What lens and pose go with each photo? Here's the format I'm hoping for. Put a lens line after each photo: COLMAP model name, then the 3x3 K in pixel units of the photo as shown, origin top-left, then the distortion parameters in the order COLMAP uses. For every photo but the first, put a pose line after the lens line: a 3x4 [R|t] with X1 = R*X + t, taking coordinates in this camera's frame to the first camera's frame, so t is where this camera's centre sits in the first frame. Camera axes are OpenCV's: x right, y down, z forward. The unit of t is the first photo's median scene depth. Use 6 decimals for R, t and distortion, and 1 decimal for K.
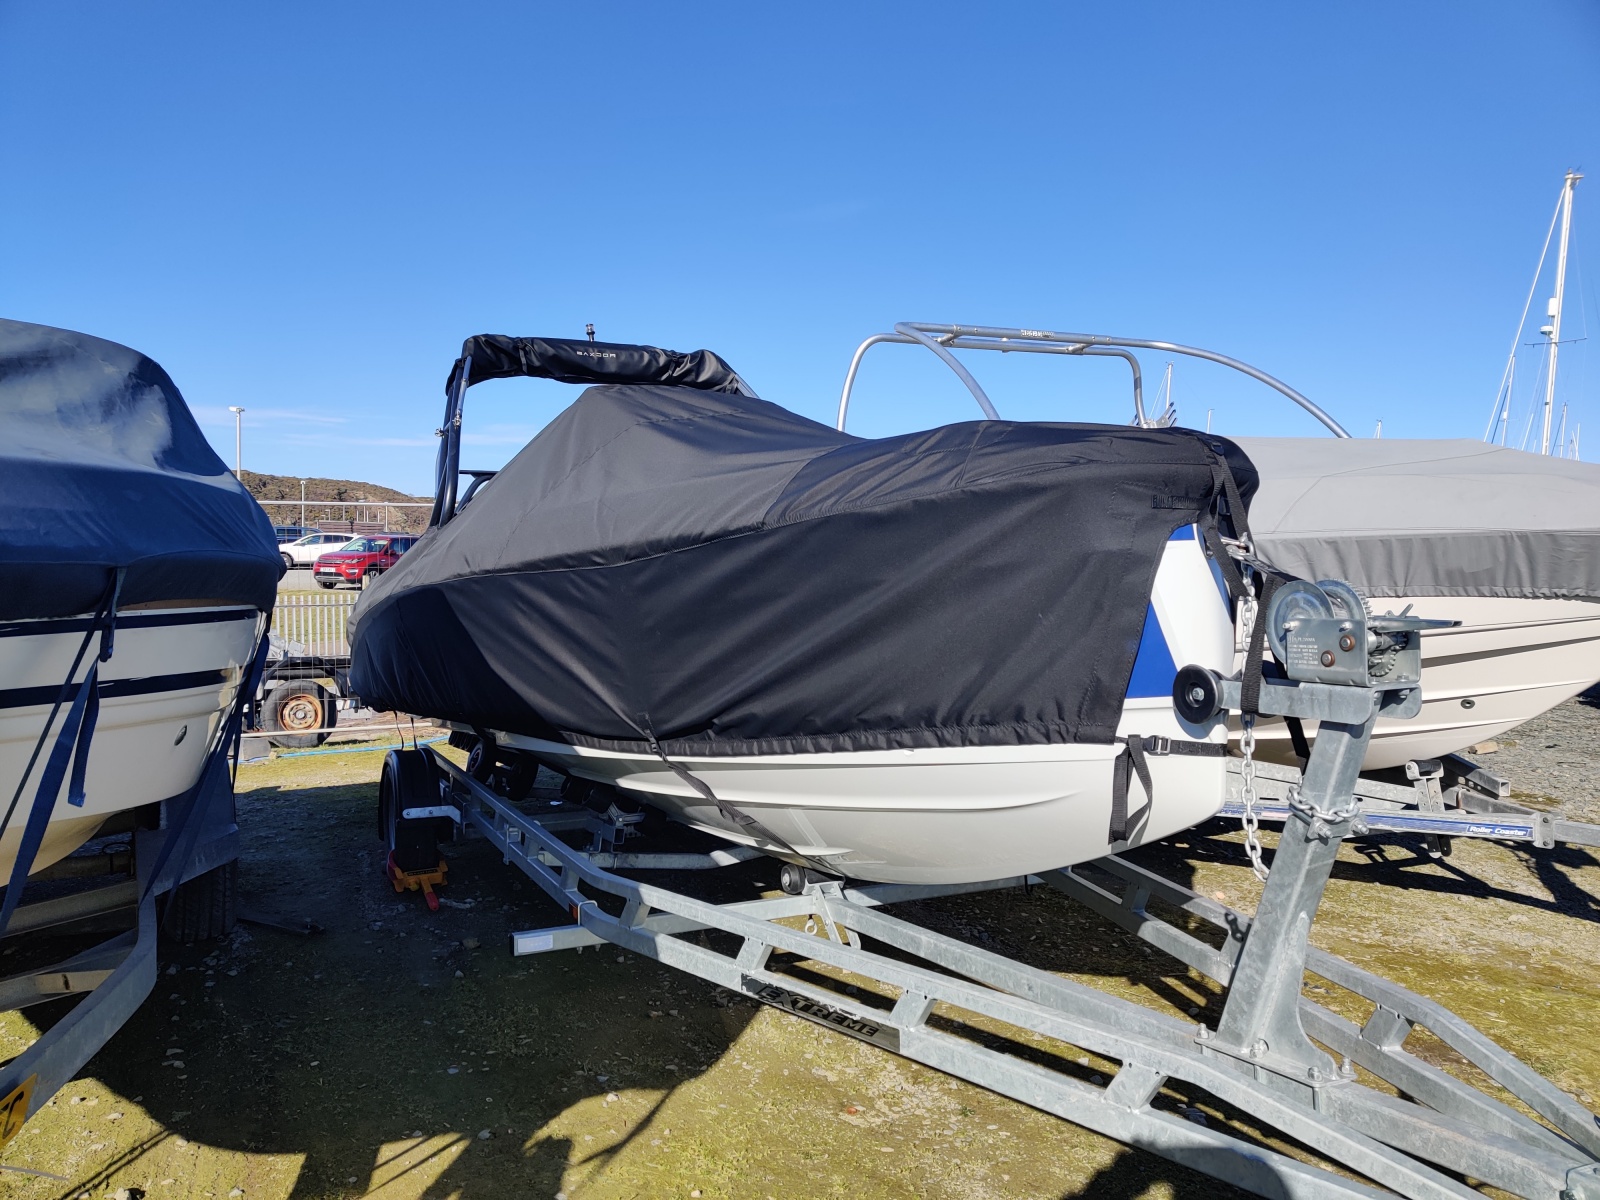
lens RADIAL K [[1194.4, 0, 807.6], [0, 1194.4, 598.8], [0, 0, 1]] dist [0.003494, -0.008517]
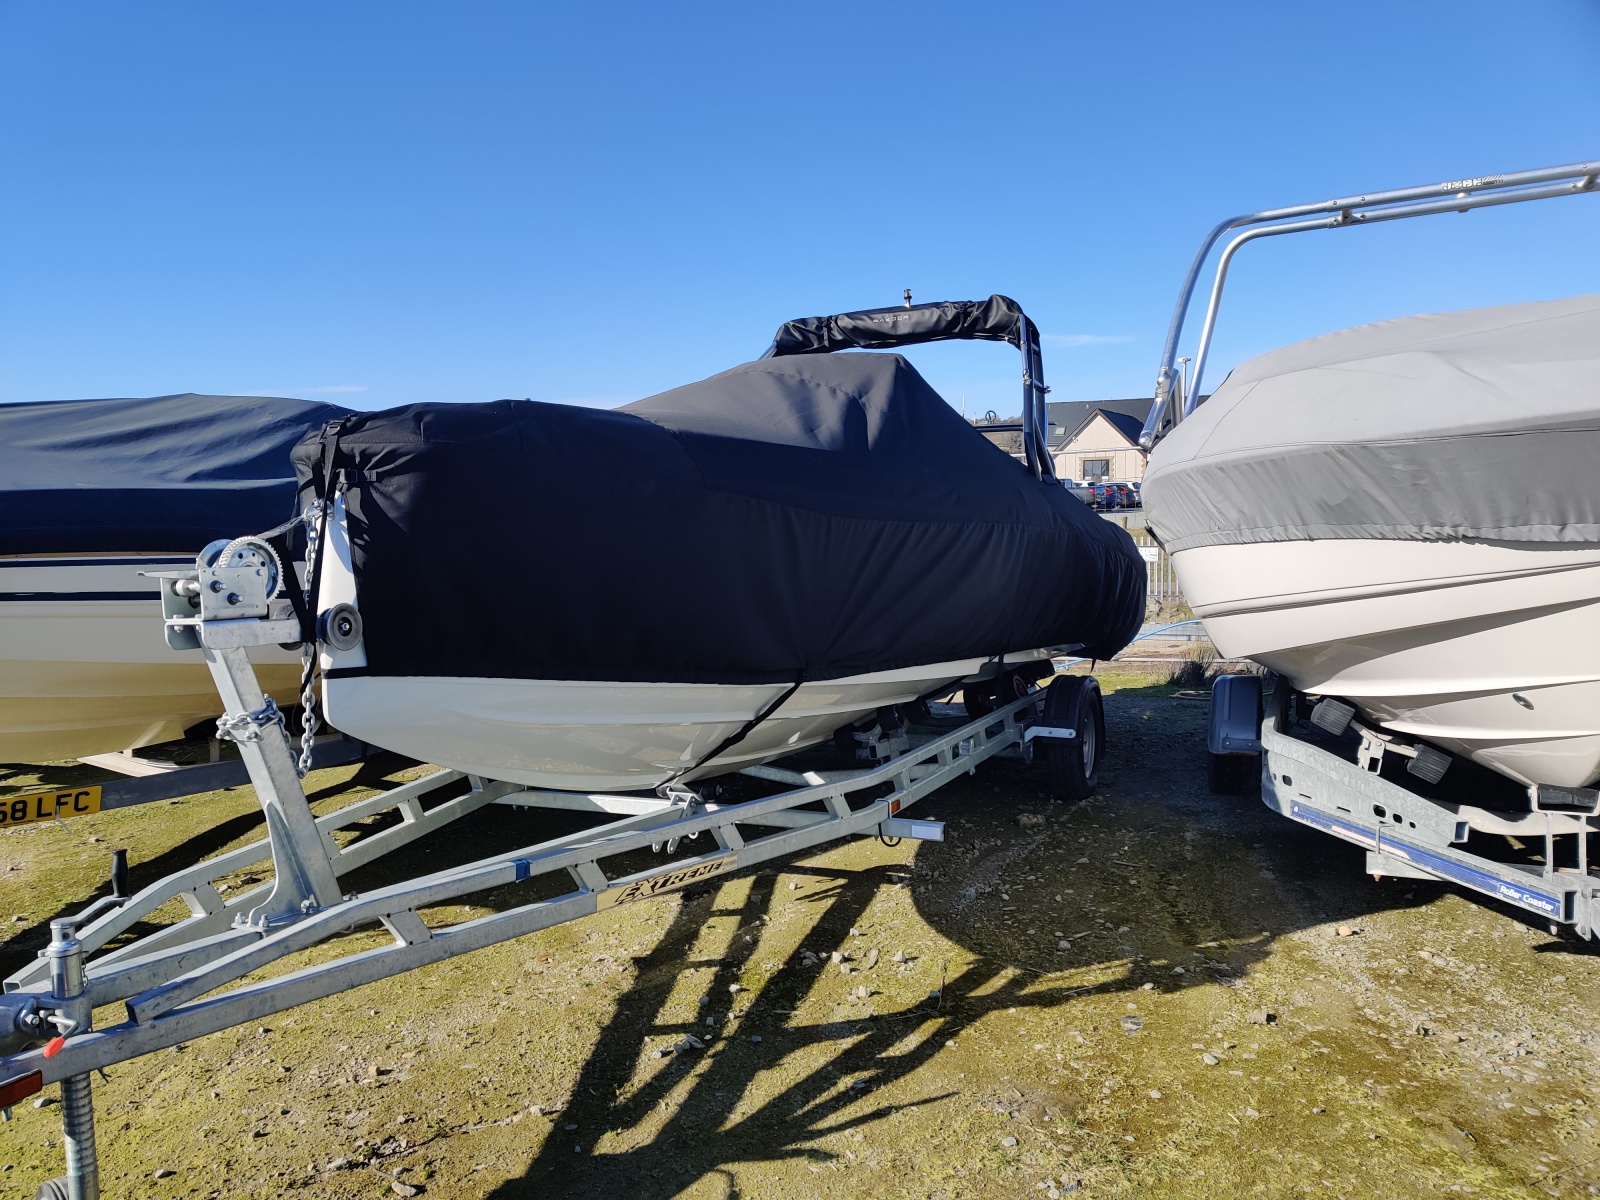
lens RADIAL K [[1194.4, 0, 807.6], [0, 1194.4, 598.8], [0, 0, 1]] dist [0.003494, -0.008517]
pose [[0.654632, 0.028235, -0.755420, 0.938278], [0.014781, 0.998633, 0.050134, -0.007337], [0.755803, -0.043985, 0.653320, 0.334197]]
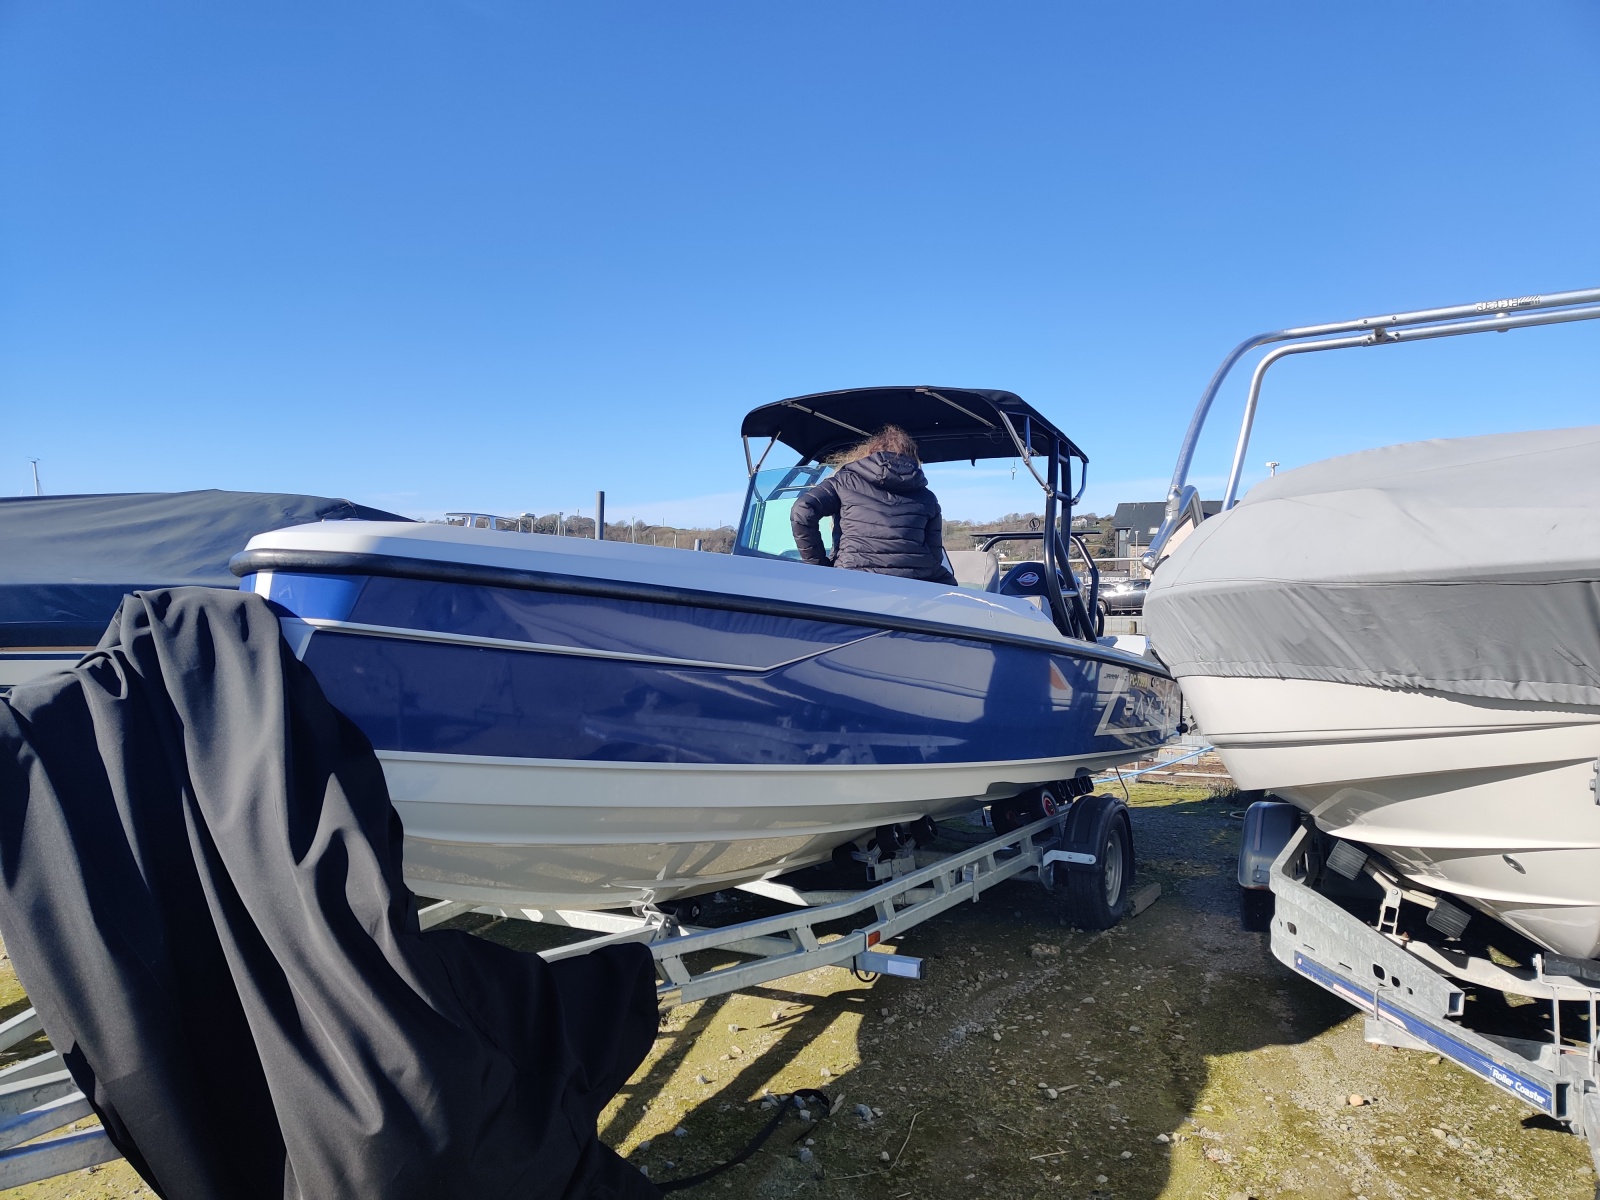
lens RADIAL K [[1204.2, 0, 792.8], [0, 1204.2, 597.6], [0, 0, 1]] dist [0.033236, -0.032702]
pose [[0.617049, -0.019159, -0.786691, 0.965061], [-0.014927, 0.999239, -0.036044, -0.021025], [0.786783, 0.033984, 0.616293, 0.400540]]
